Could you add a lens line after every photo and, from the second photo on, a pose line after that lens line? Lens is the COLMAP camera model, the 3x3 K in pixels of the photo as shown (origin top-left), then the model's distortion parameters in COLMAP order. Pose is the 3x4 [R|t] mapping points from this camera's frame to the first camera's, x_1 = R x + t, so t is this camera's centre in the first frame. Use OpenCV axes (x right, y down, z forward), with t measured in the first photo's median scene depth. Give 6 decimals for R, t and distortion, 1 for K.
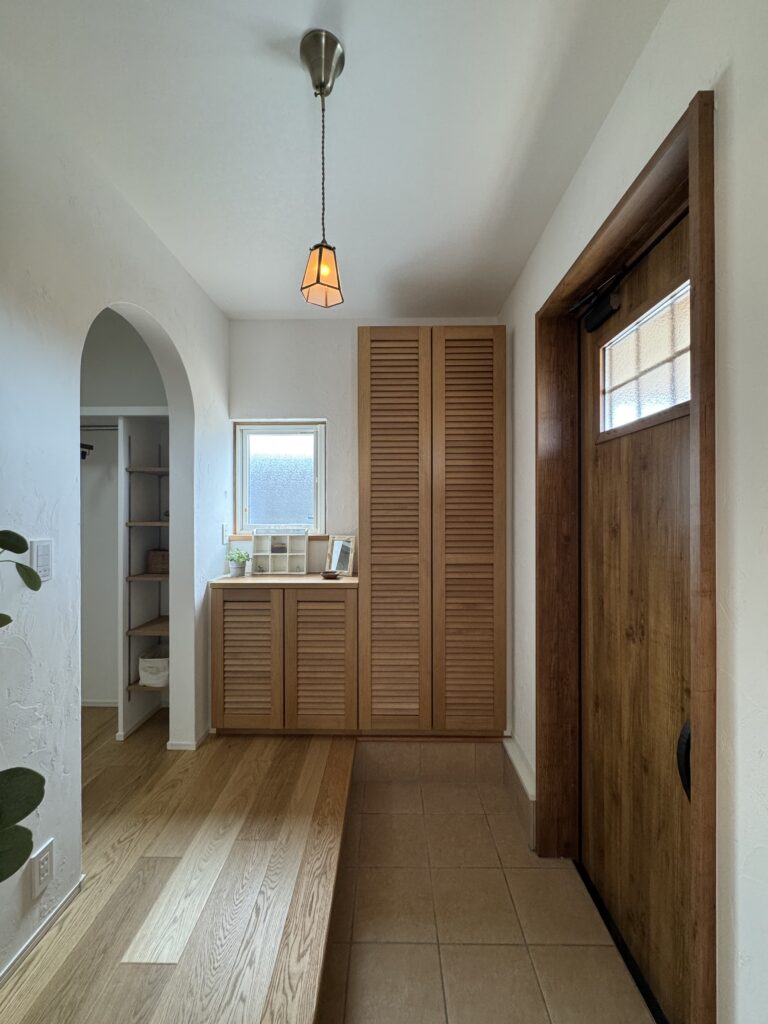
lens RADIAL K [[409.8, 0, 384.0], [0, 409.8, 512.0], [0, 0, 1]] dist [-0.000847, -0.000747]
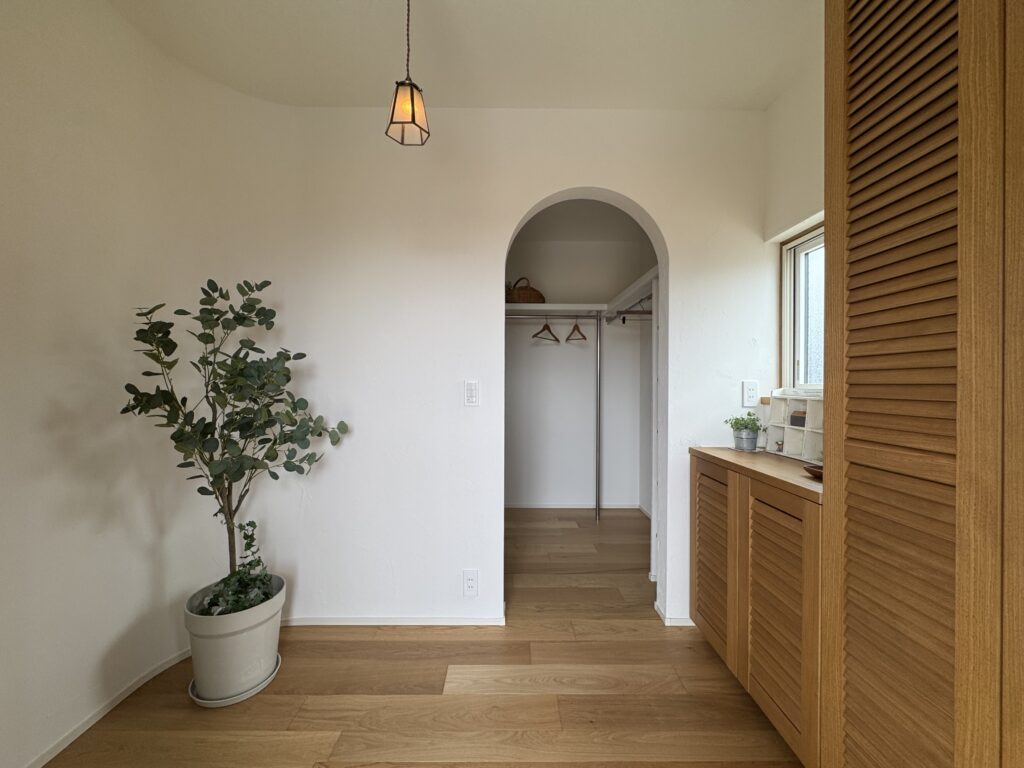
lens RADIAL K [[409.8, 0, 509.8], [0, 409.8, 381.2], [0, 0, 1]] dist [-0.000847, -0.000747]
pose [[0.018689, -0.001019, -0.999825, 0.751238], [-0.013509, 0.999908, -0.001272, 0.073088], [0.999734, 0.013531, 0.018673, 1.066573]]
